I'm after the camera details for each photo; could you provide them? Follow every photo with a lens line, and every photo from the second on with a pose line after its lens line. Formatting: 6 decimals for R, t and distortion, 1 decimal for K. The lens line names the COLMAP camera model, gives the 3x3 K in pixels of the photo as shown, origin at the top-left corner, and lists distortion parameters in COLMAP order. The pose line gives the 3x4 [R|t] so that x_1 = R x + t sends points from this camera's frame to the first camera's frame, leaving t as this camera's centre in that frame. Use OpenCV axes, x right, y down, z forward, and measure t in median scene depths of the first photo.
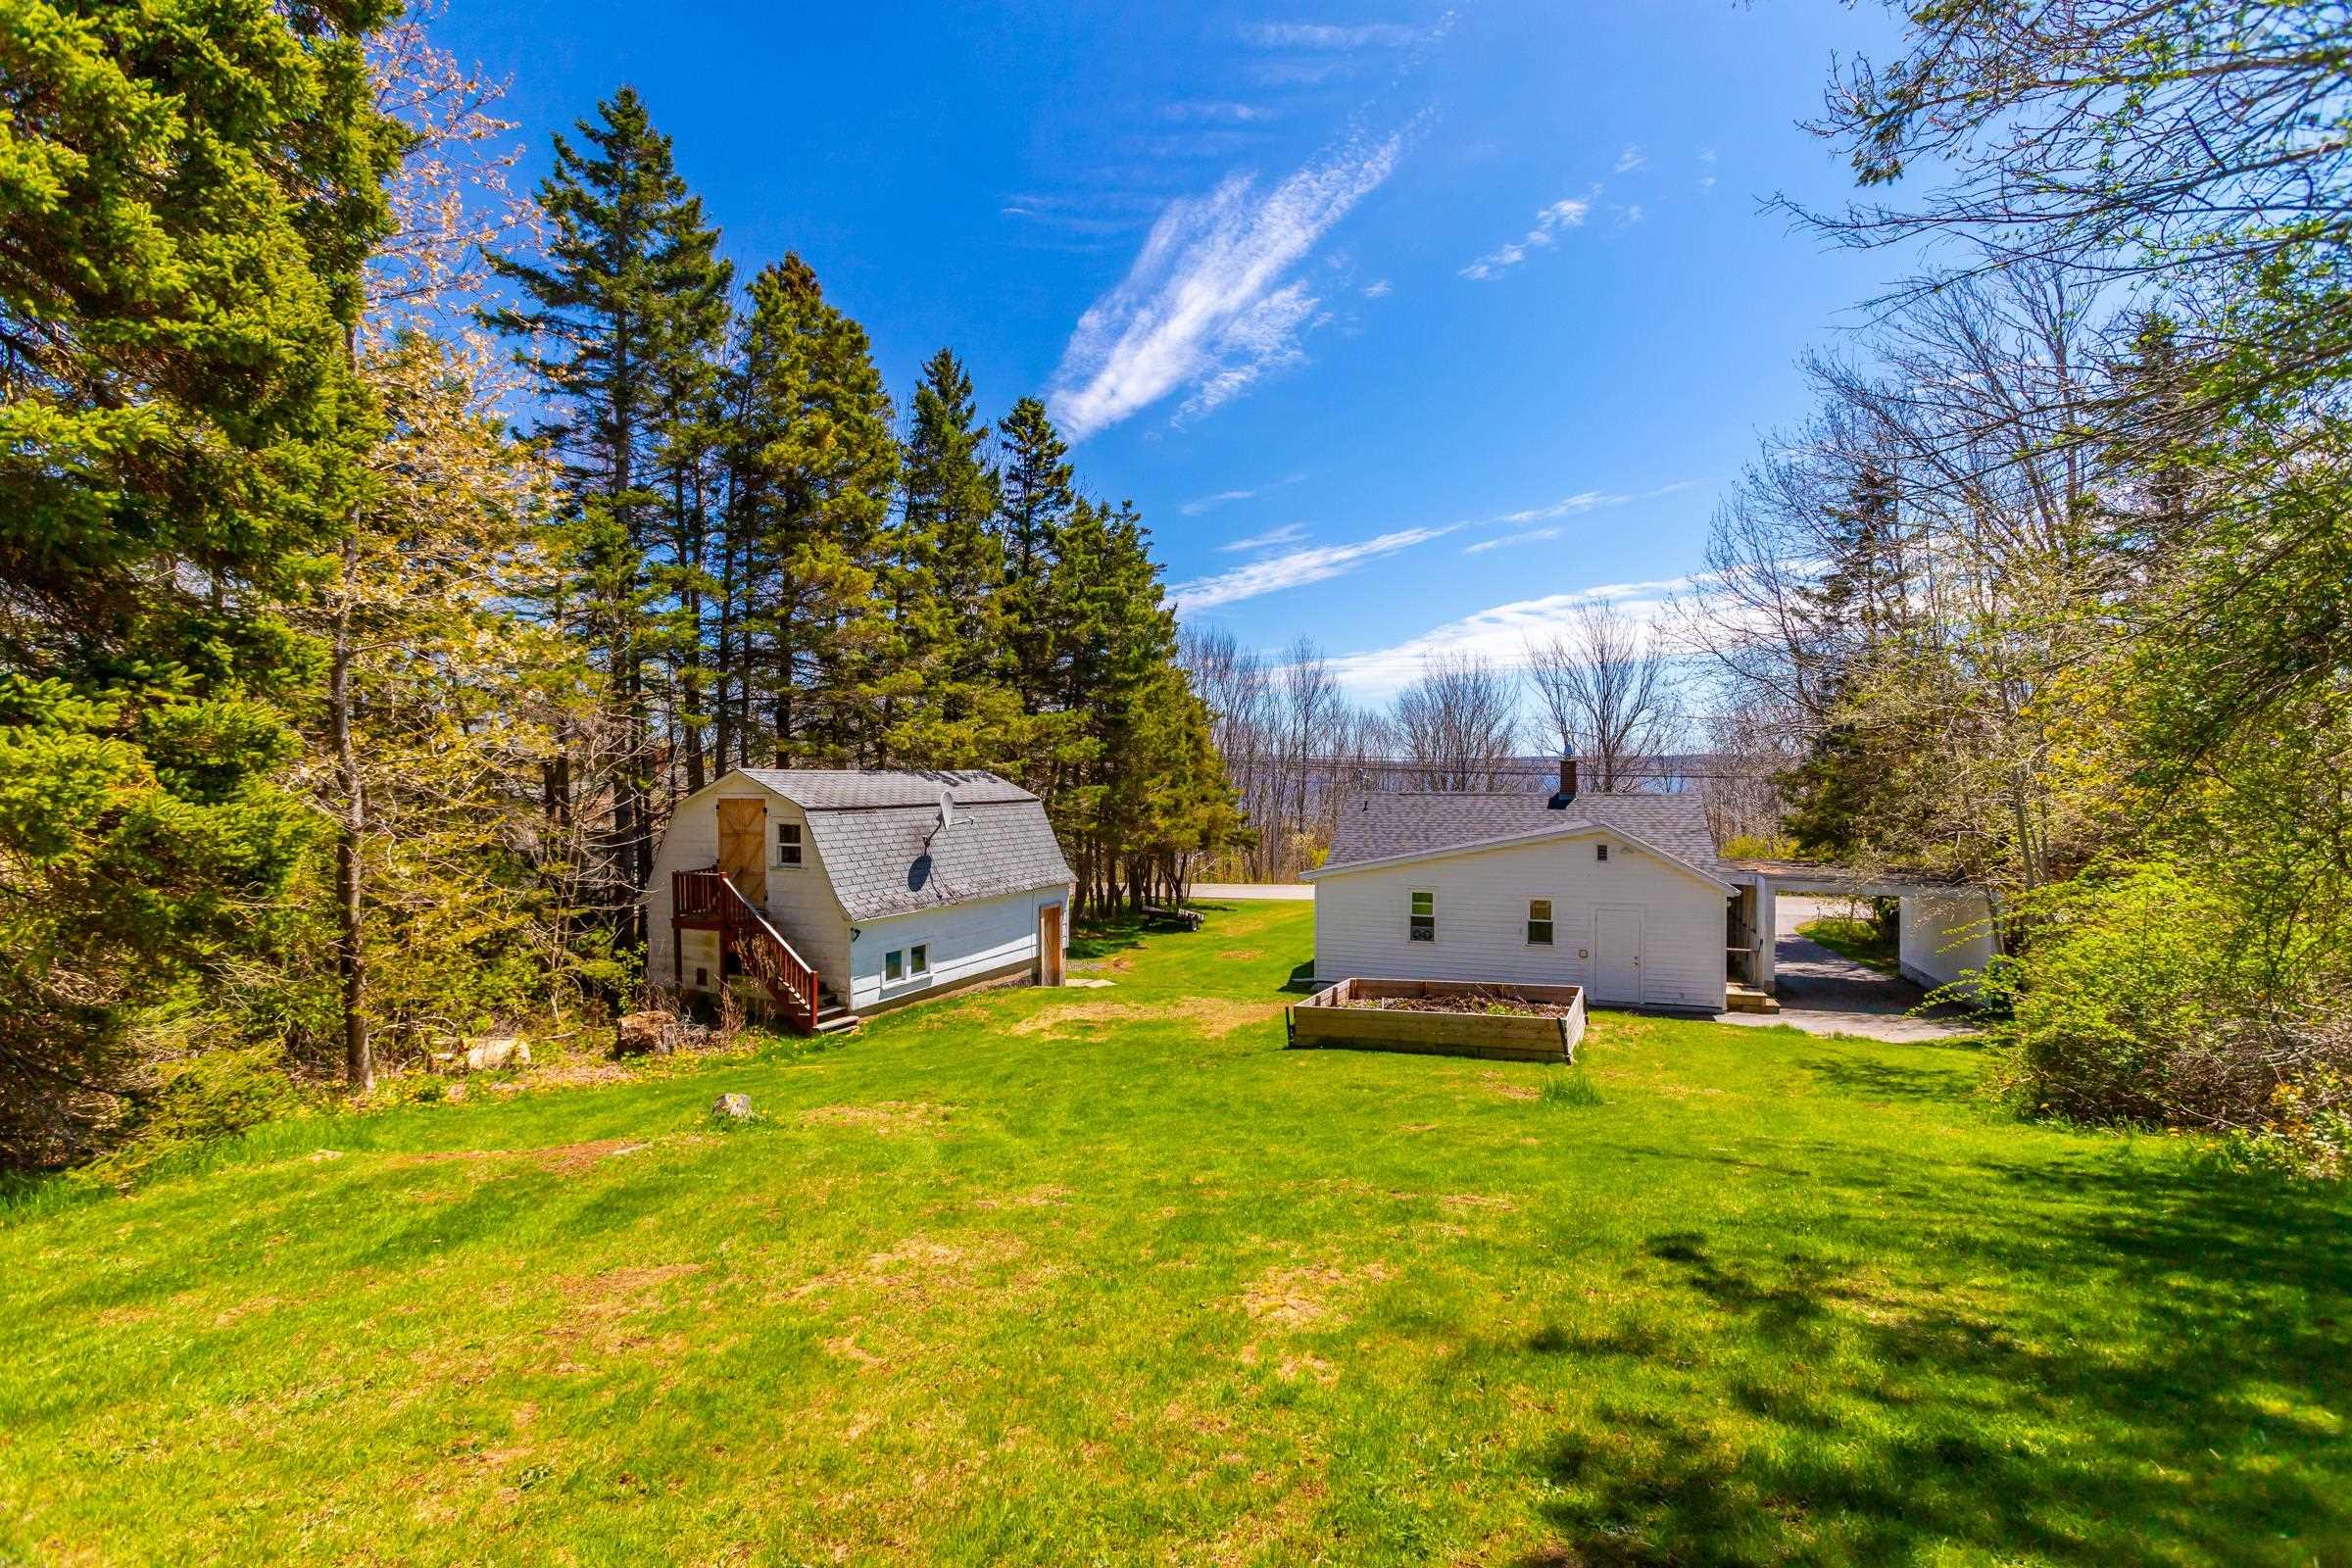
lens RADIAL K [[1042.1, 0, 1171.1], [0, 1042.1, 770.6], [0, 0, 1]] dist [-0.007628, 0.007251]
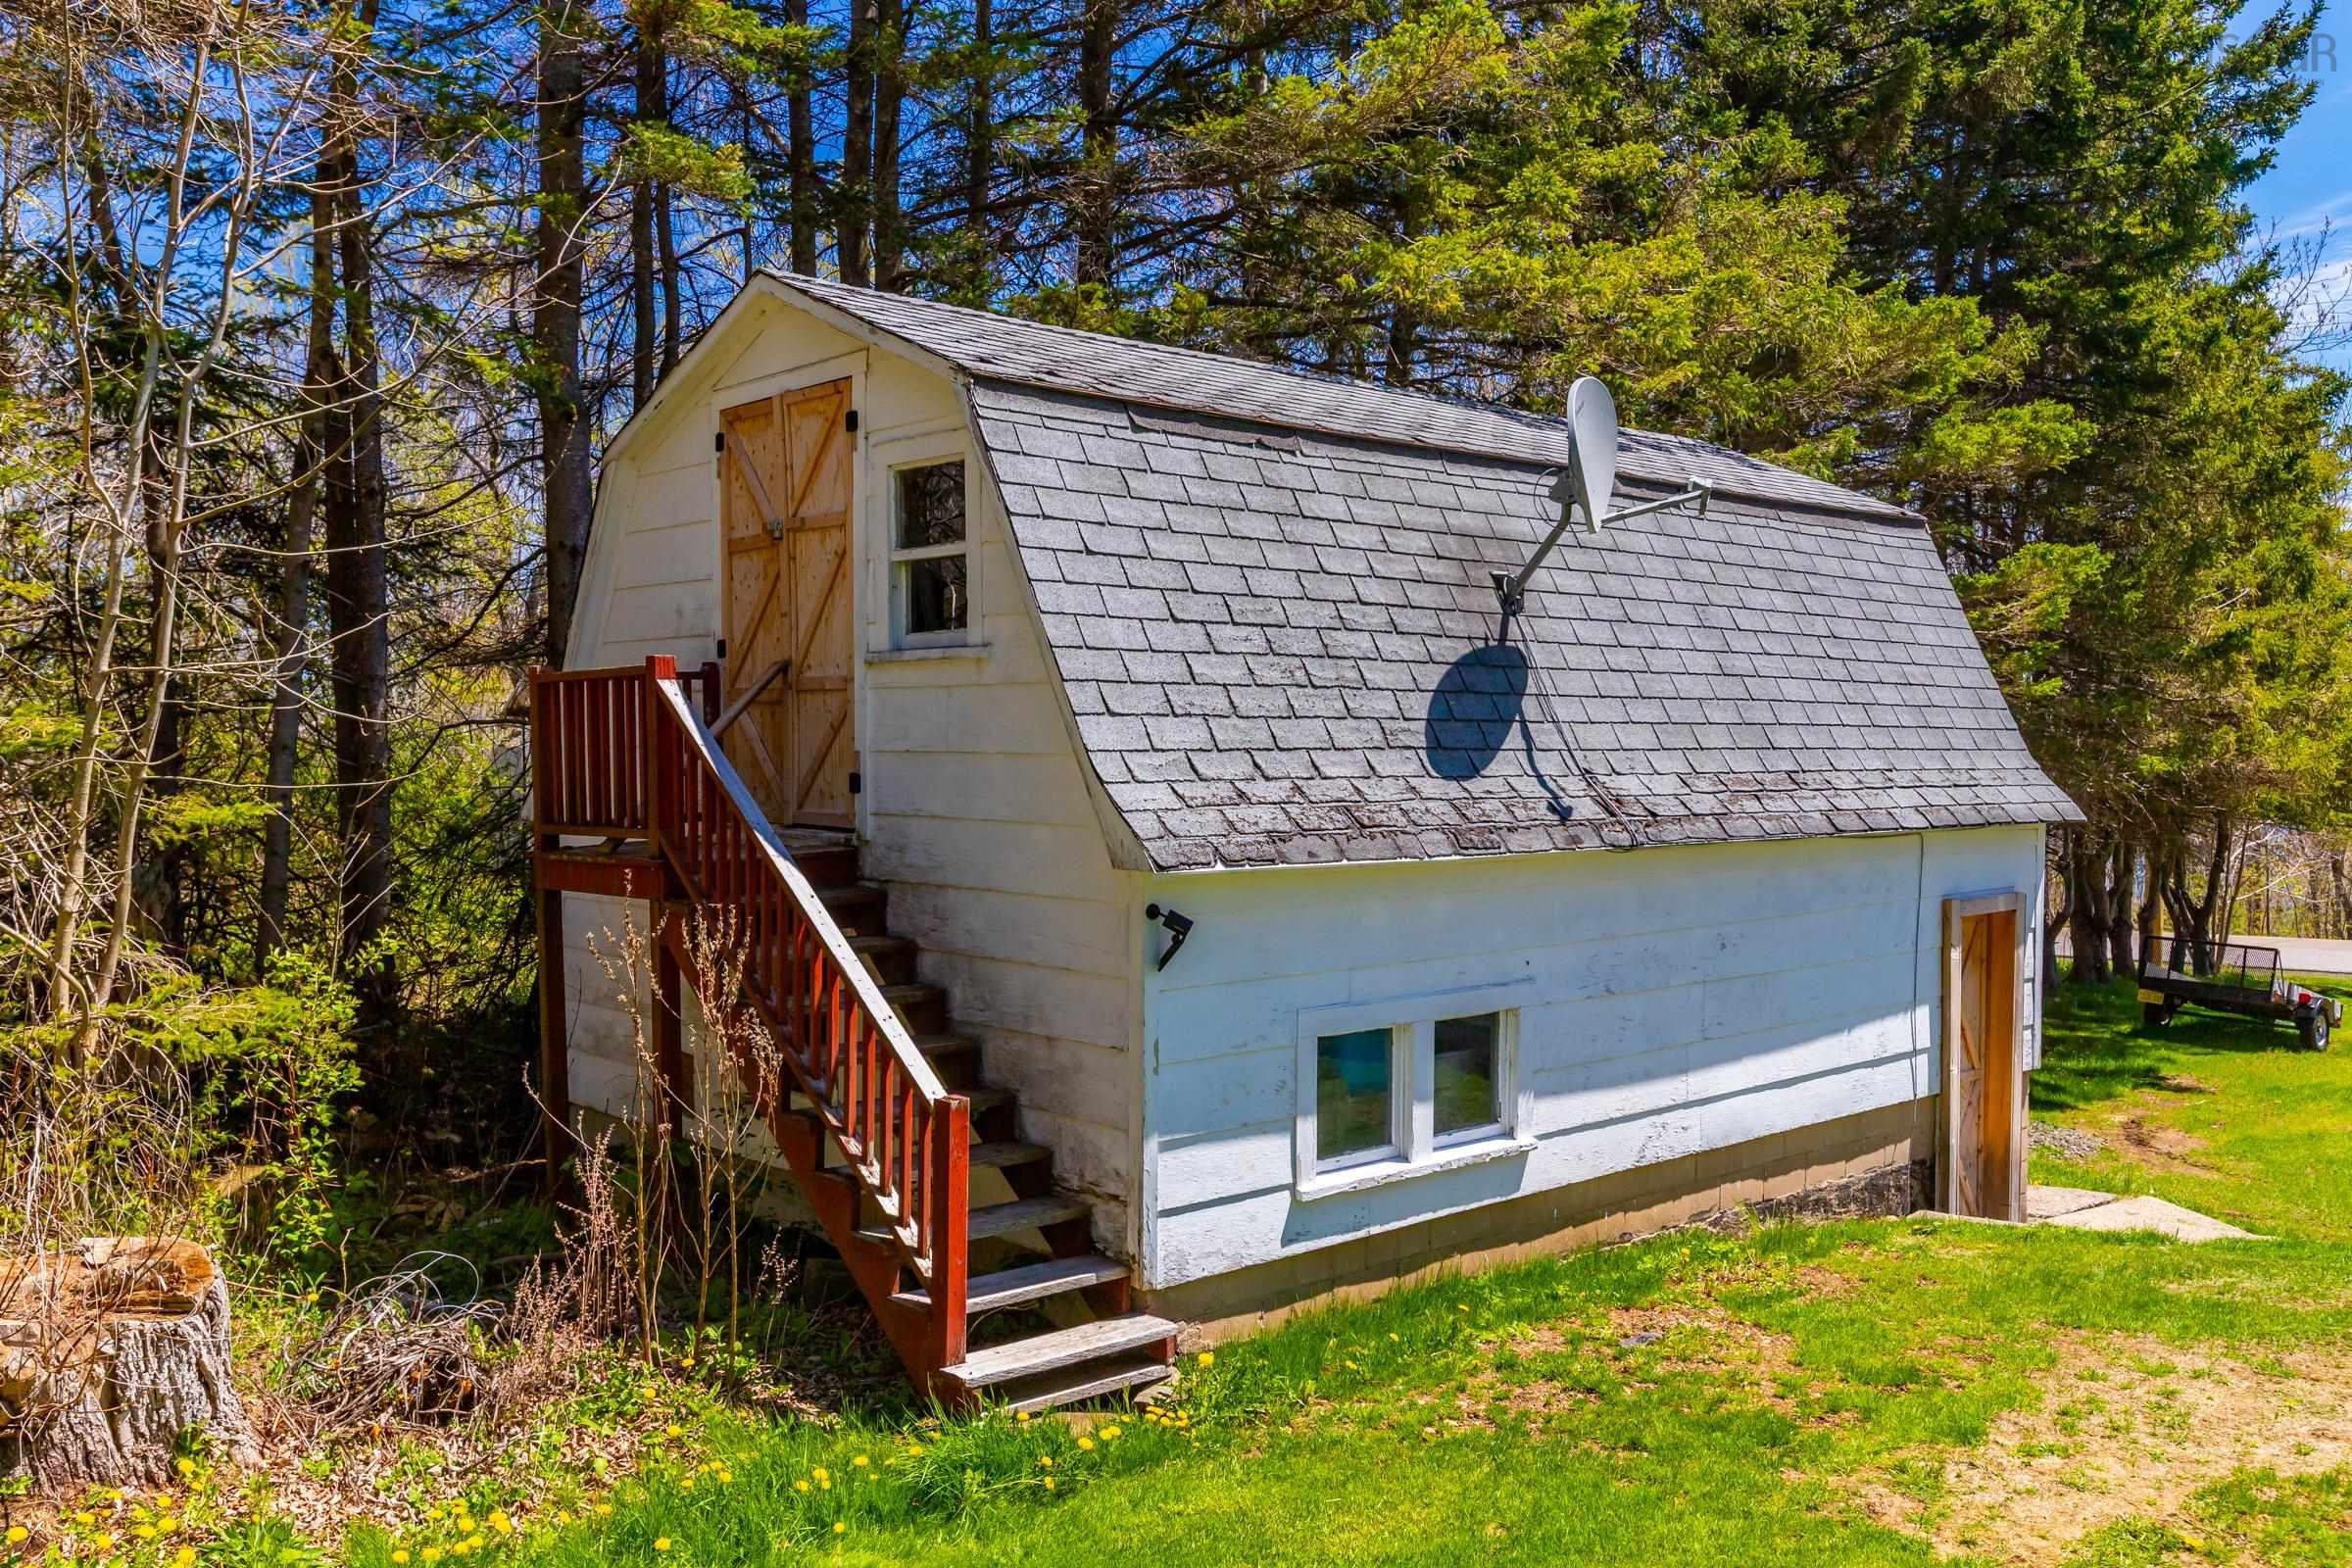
lens RADIAL K [[1911.0, 0, 1223.8], [0, 1911.0, 826.7], [0, 0, 1]] dist [-0.023628, -0.000738]
pose [[0.926298, 0.019433, -0.376290, -0.116284], [-0.002932, 0.999011, 0.044377, 0.093208], [0.376780, -0.040003, 0.925438, 0.510441]]
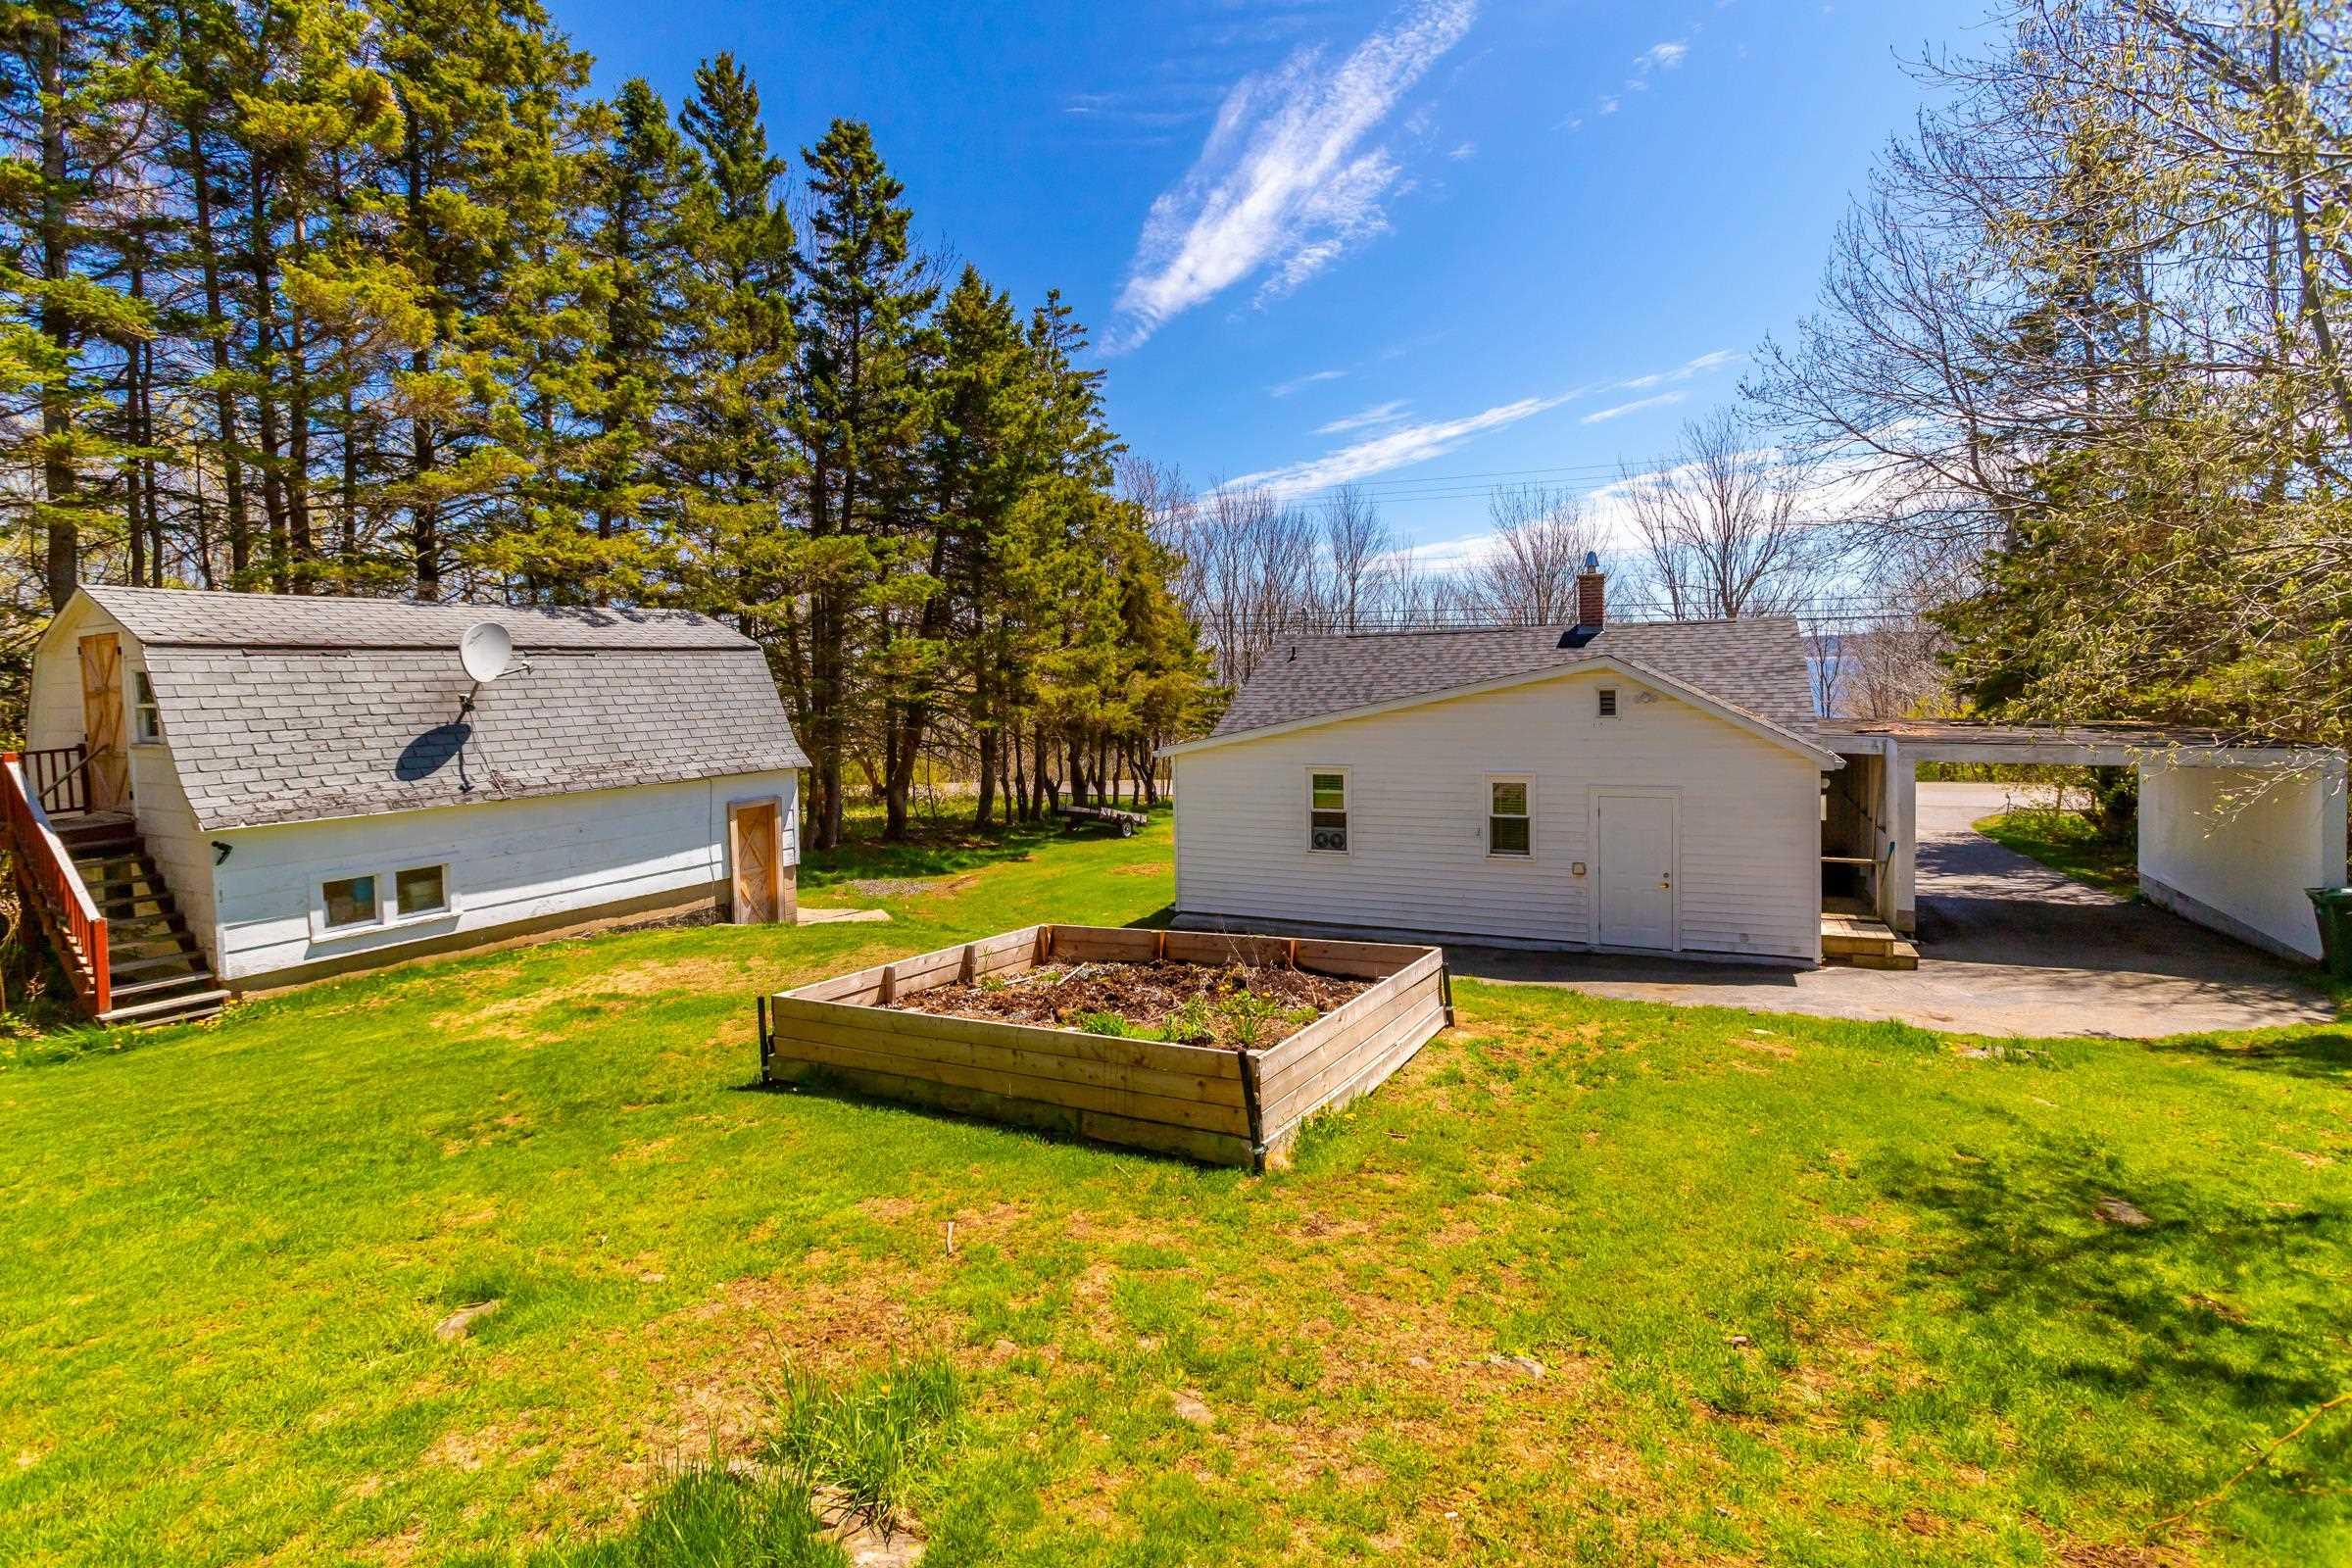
lens RADIAL K [[1064.4, 0, 1165.3], [0, 1064.4, 728.6], [0, 0, 1]] dist [0.005374, -0.000061]
pose [[0.995545, -0.020955, -0.091928, 0.215640], [0.025556, 0.998464, 0.049162, 0.057634], [0.090756, -0.051292, 0.994551, 0.362199]]
